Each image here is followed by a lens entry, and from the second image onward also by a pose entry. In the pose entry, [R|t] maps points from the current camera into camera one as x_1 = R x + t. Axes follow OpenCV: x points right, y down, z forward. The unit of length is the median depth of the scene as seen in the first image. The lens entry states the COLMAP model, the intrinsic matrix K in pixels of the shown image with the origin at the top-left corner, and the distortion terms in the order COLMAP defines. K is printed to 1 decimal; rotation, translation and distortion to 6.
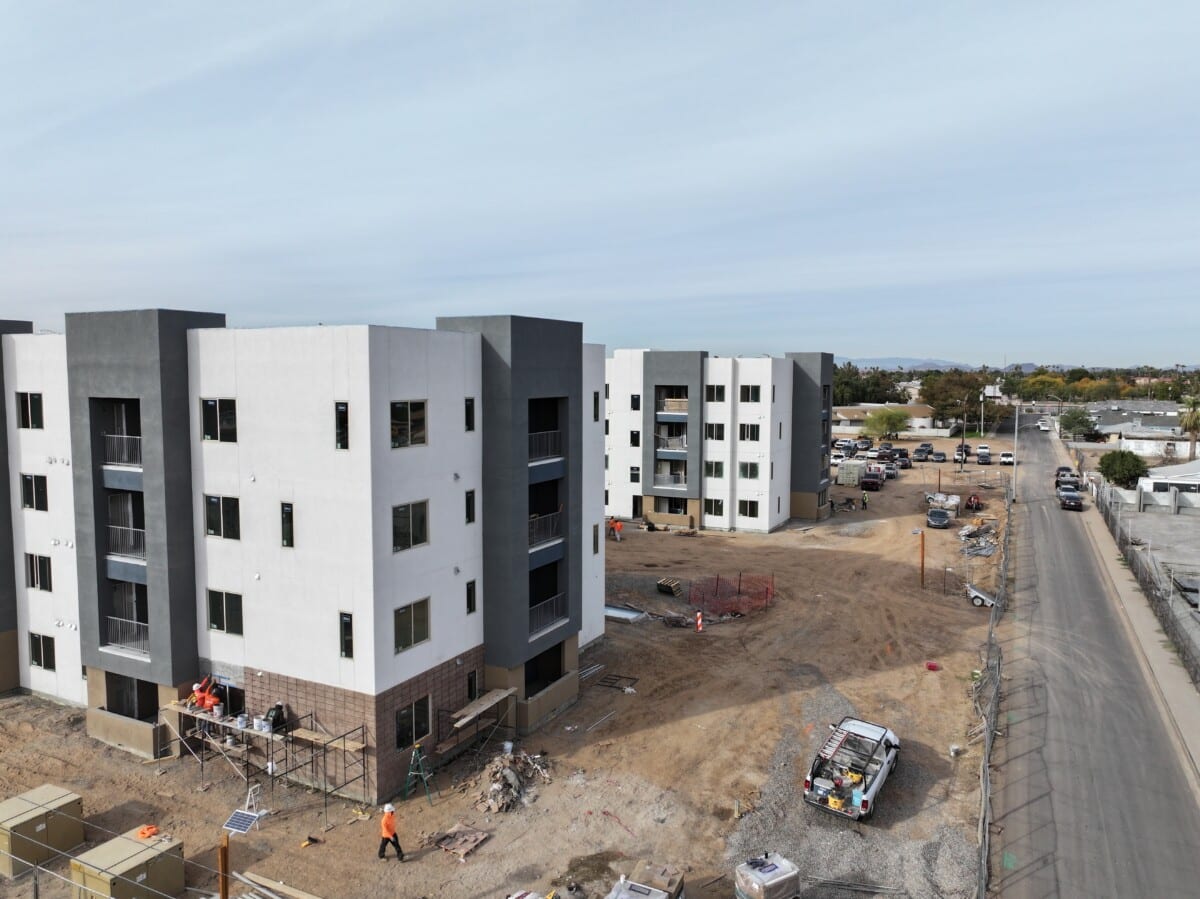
lens RADIAL K [[844.1, 0, 605.0], [0, 844.1, 444.8], [0, 0, 1]] dist [-0.002329, 0.020243]
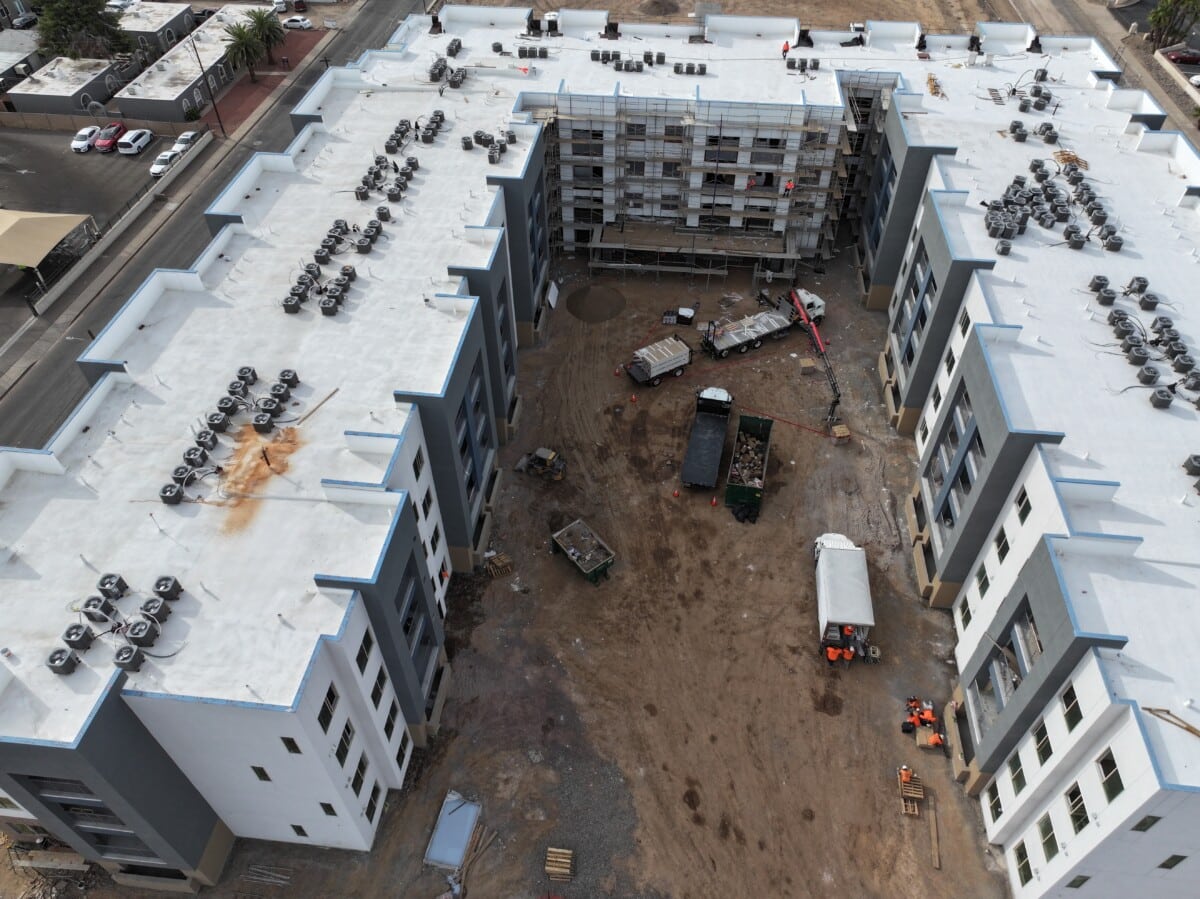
lens RADIAL K [[844.1, 0, 606.9], [0, 844.1, 444.1], [0, 0, 1]] dist [-0.002329, 0.020243]
pose [[0.353095, 0.659654, -0.663461, 0.515901], [-0.077388, 0.727301, 0.681942, -0.964522], [0.932381, -0.189446, 0.307856, 1.223901]]
